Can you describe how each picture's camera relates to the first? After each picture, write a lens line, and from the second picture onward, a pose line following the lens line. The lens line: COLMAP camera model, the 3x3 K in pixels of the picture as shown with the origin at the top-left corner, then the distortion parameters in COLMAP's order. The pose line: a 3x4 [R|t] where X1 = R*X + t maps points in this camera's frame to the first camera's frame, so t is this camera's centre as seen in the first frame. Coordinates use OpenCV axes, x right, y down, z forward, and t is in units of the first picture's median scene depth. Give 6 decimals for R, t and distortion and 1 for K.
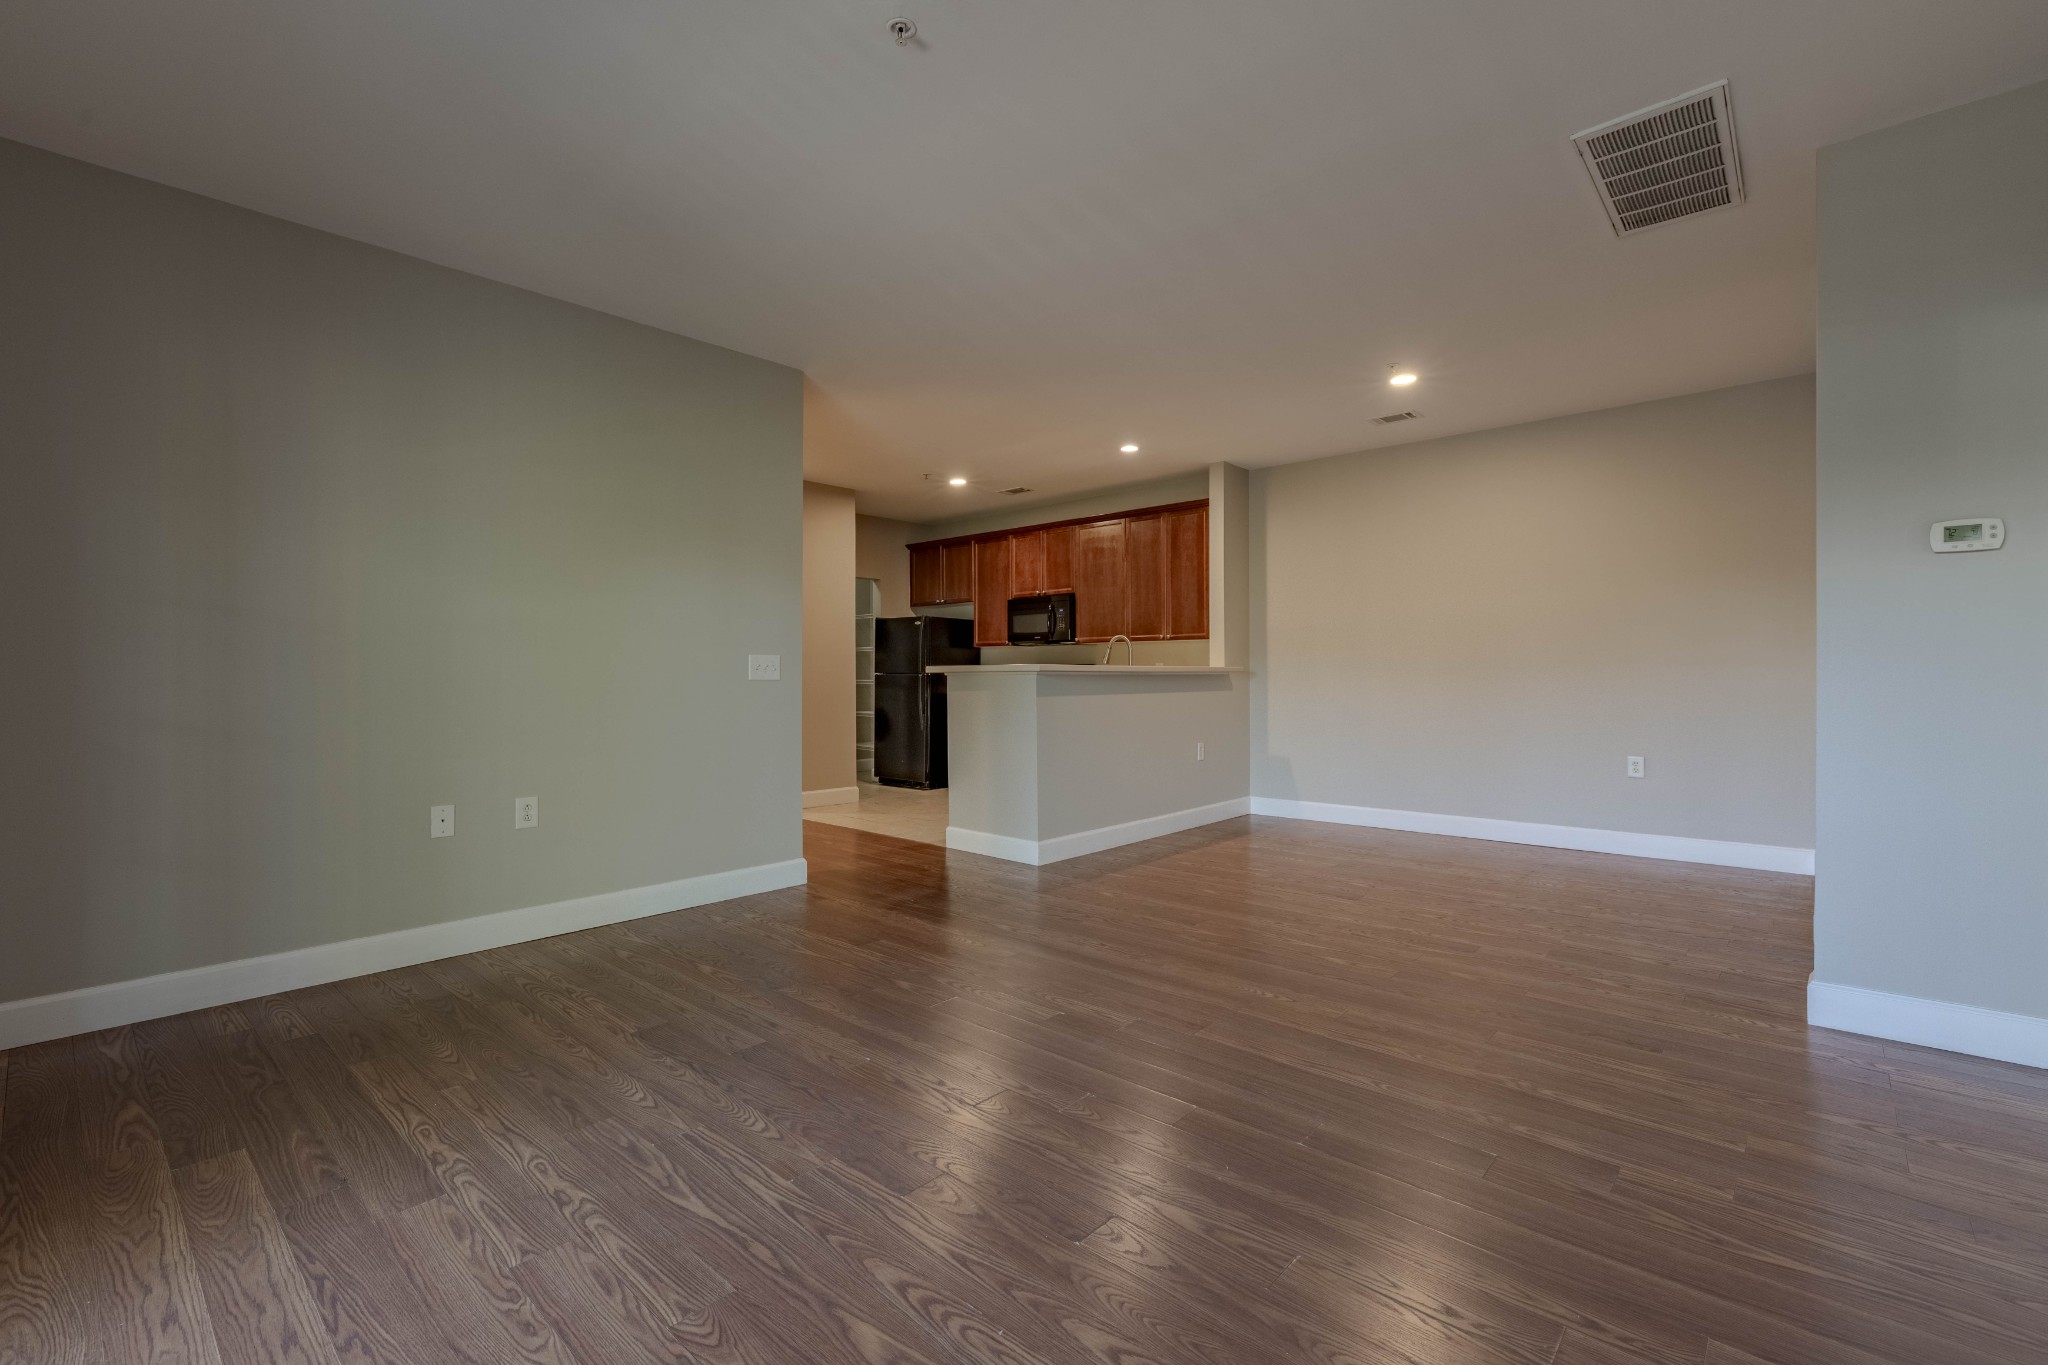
lens RADIAL K [[887.4, 0, 1026.3], [0, 887.4, 672.2], [0, 0, 1]] dist [-0.000873, 0.001623]
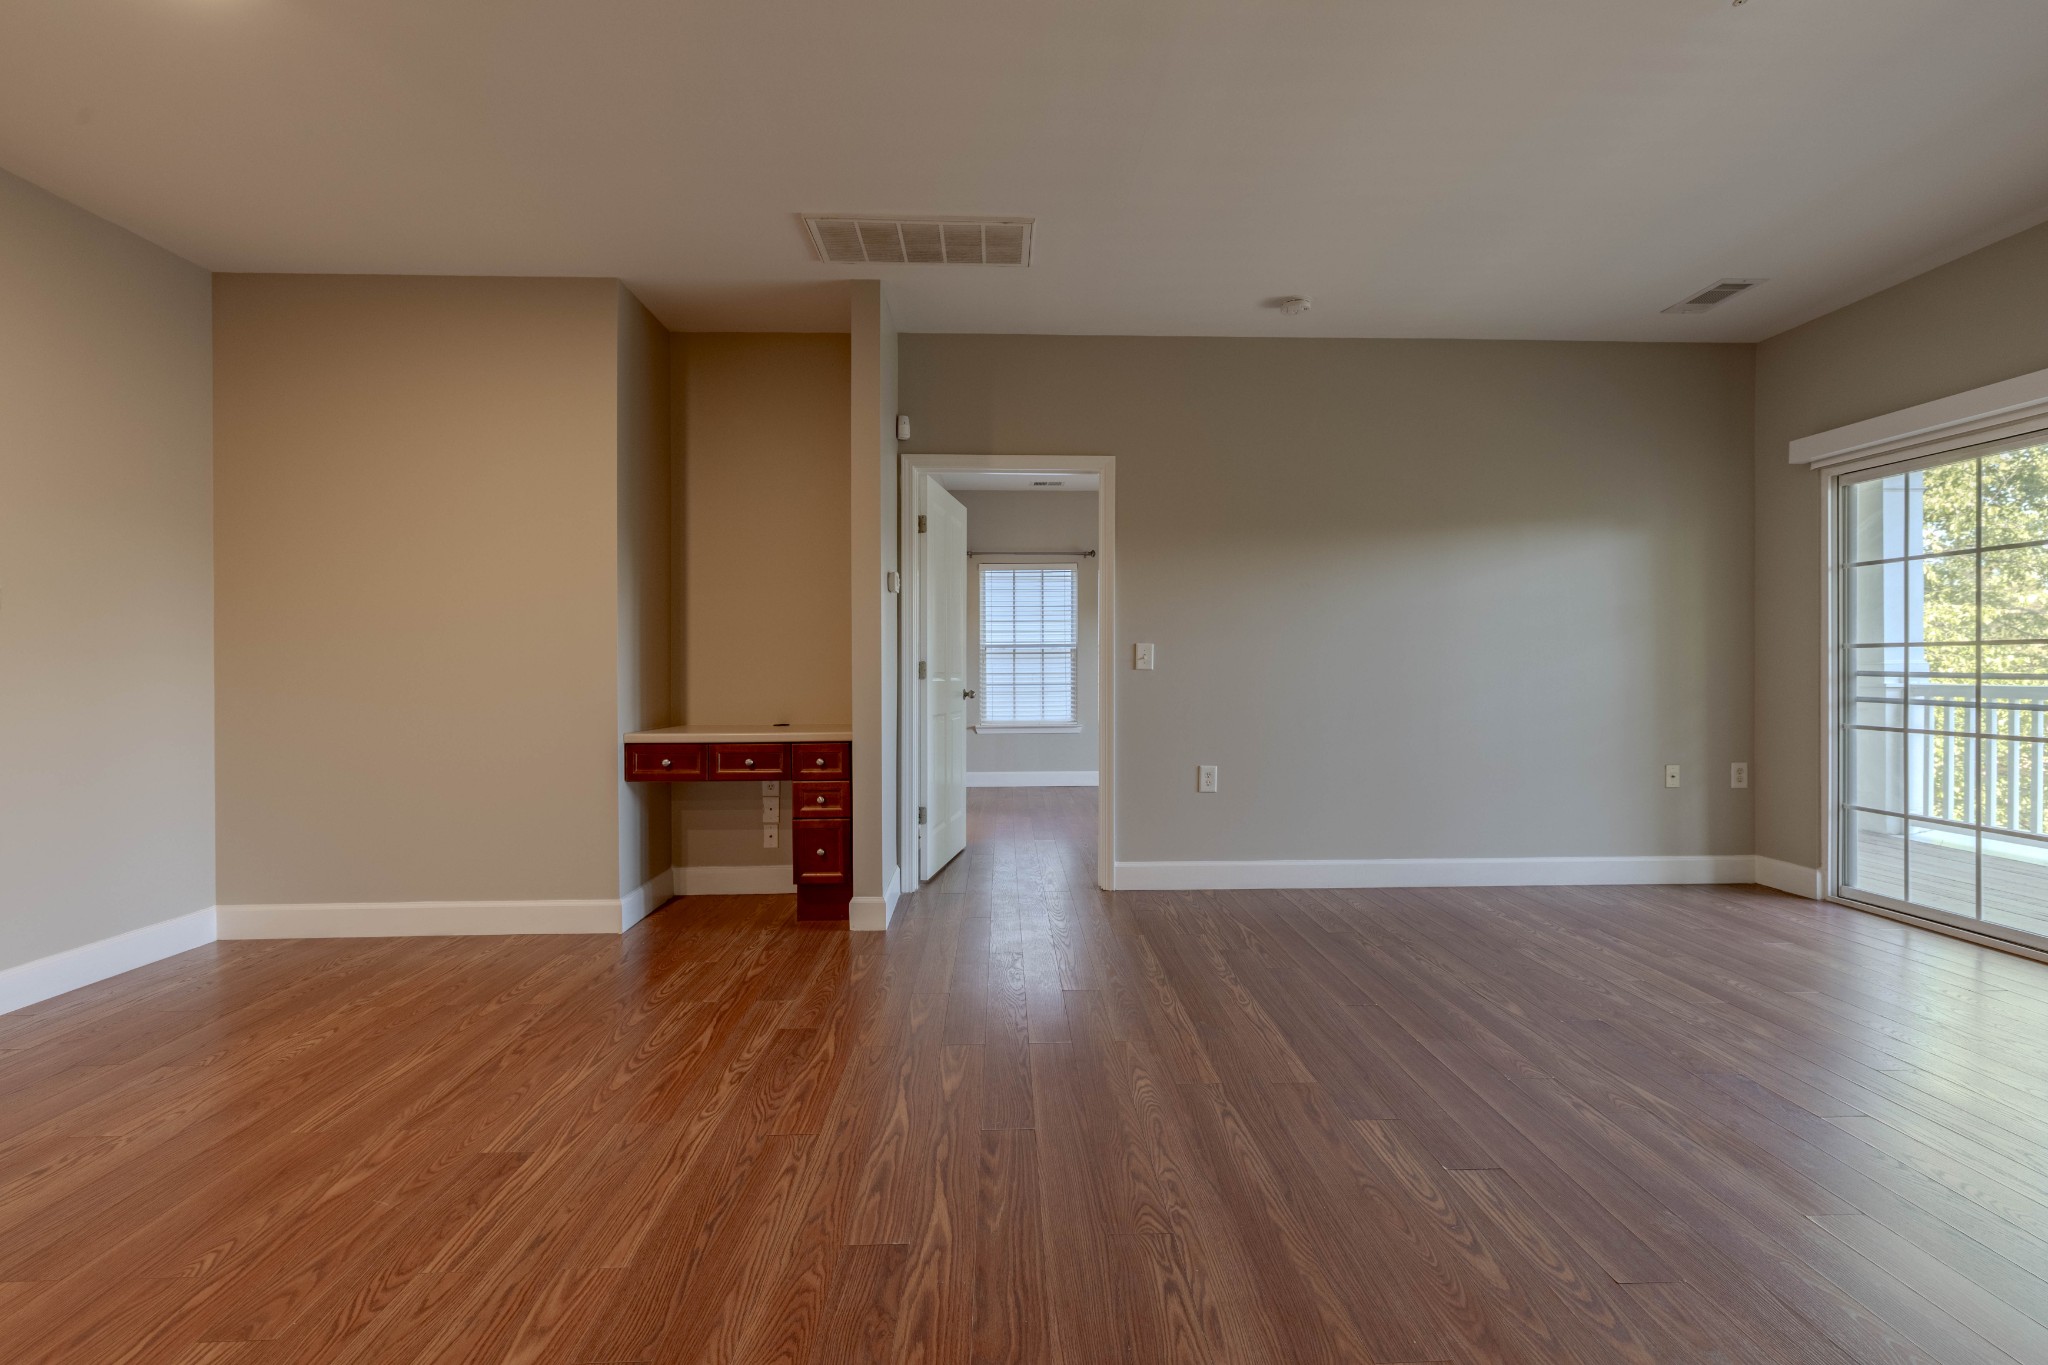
lens RADIAL K [[887.4, 0, 1031.5], [0, 887.4, 672.5], [0, 0, 1]] dist [-0.000873, 0.001623]
pose [[-0.695548, 0.003489, 0.718471, -0.104608], [0.004517, 0.999990, -0.000483, 0.003464], [-0.718465, 0.002909, -0.695557, 0.784275]]
